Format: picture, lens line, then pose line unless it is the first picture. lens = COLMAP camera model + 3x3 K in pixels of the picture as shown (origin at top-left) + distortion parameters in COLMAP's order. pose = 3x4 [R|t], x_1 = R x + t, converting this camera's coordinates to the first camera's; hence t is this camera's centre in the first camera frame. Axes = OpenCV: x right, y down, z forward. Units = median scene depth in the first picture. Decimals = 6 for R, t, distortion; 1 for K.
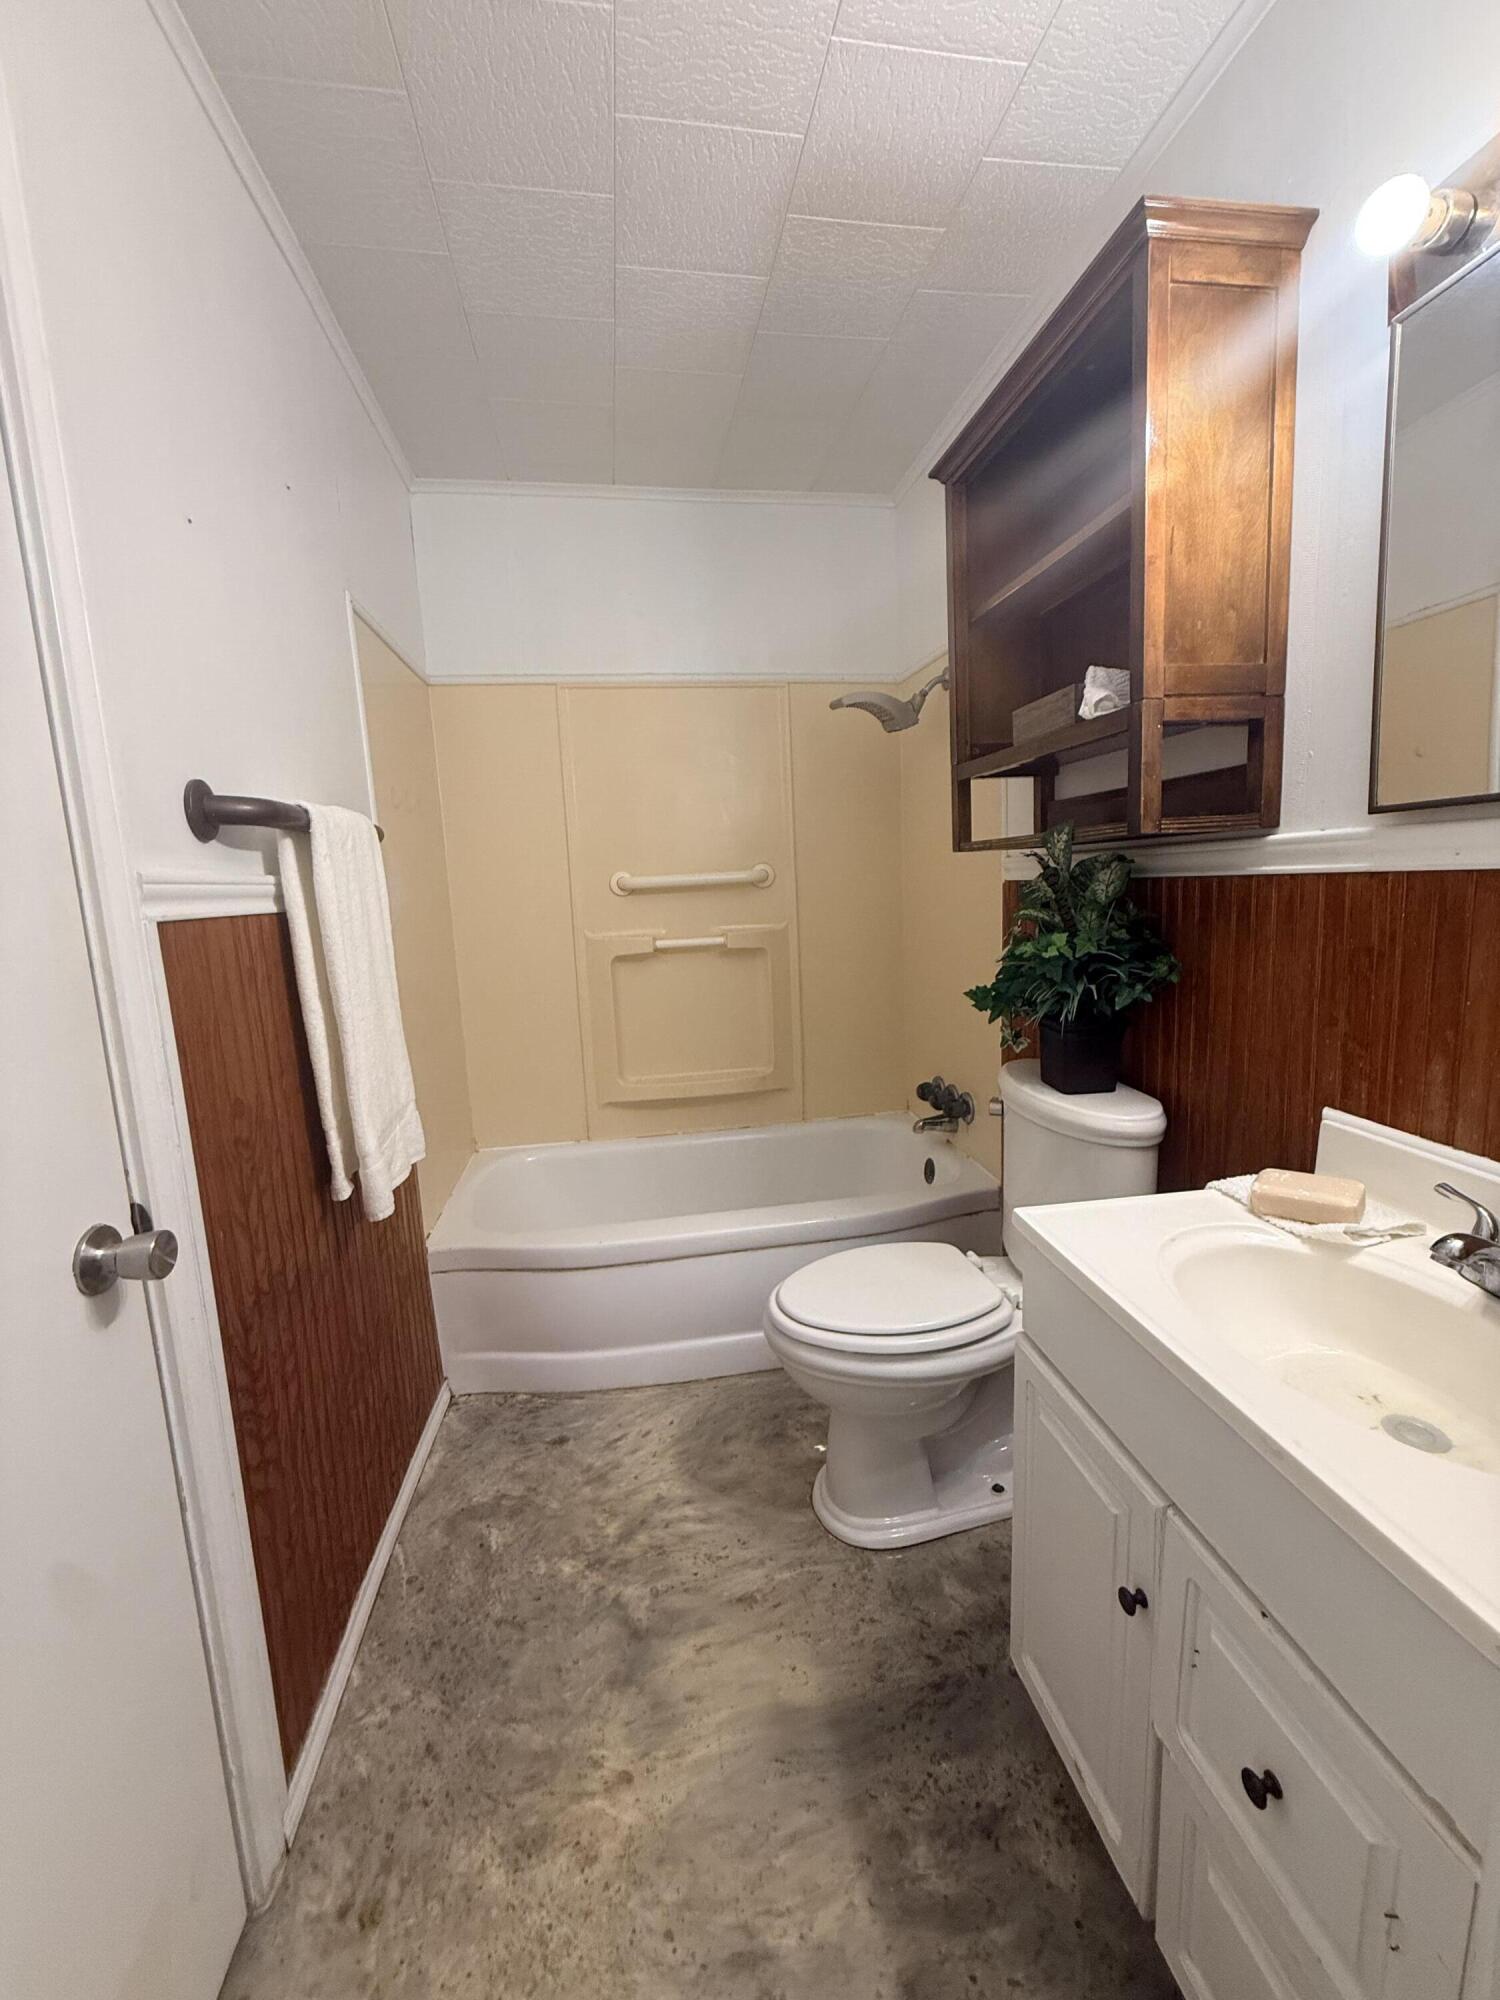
lens RADIAL K [[796.4, 0, 749.6], [0, 796.4, 998.3], [0, 0, 1]] dist [0.000204, 0.000183]
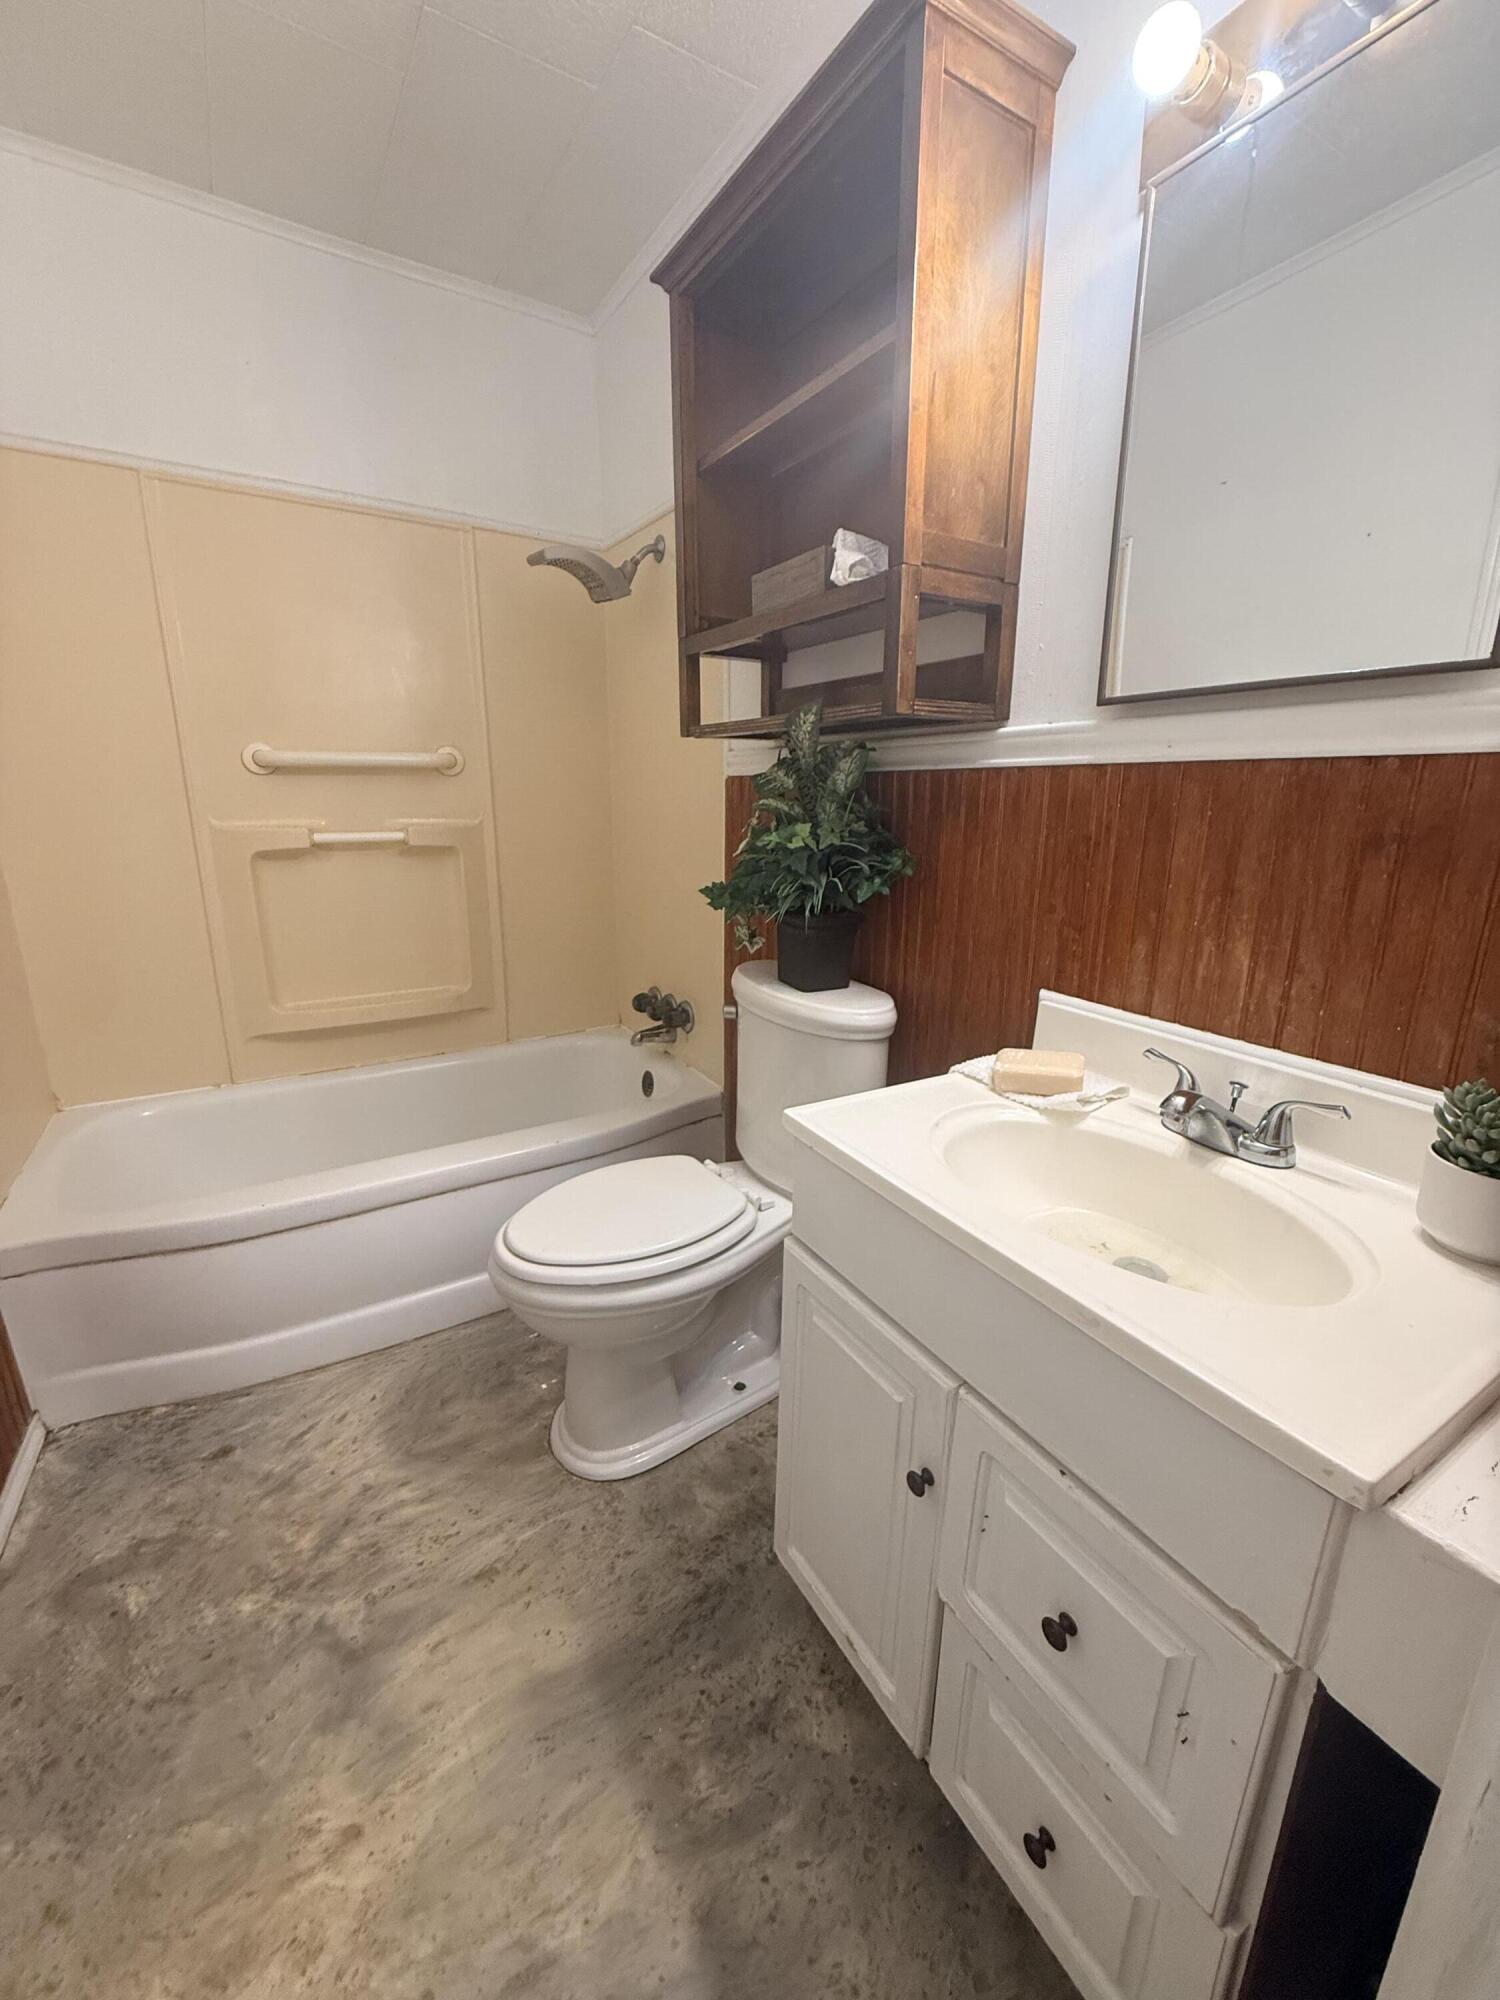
lens RADIAL K [[796.4, 0, 749.7], [0, 796.4, 995.8], [0, 0, 1]] dist [0.000204, 0.000183]
pose [[0.923939, -0.044200, 0.379978, -0.043970], [0.007444, 0.995192, 0.097662, 0.031997], [-0.382467, -0.087405, 0.919826, 0.136976]]
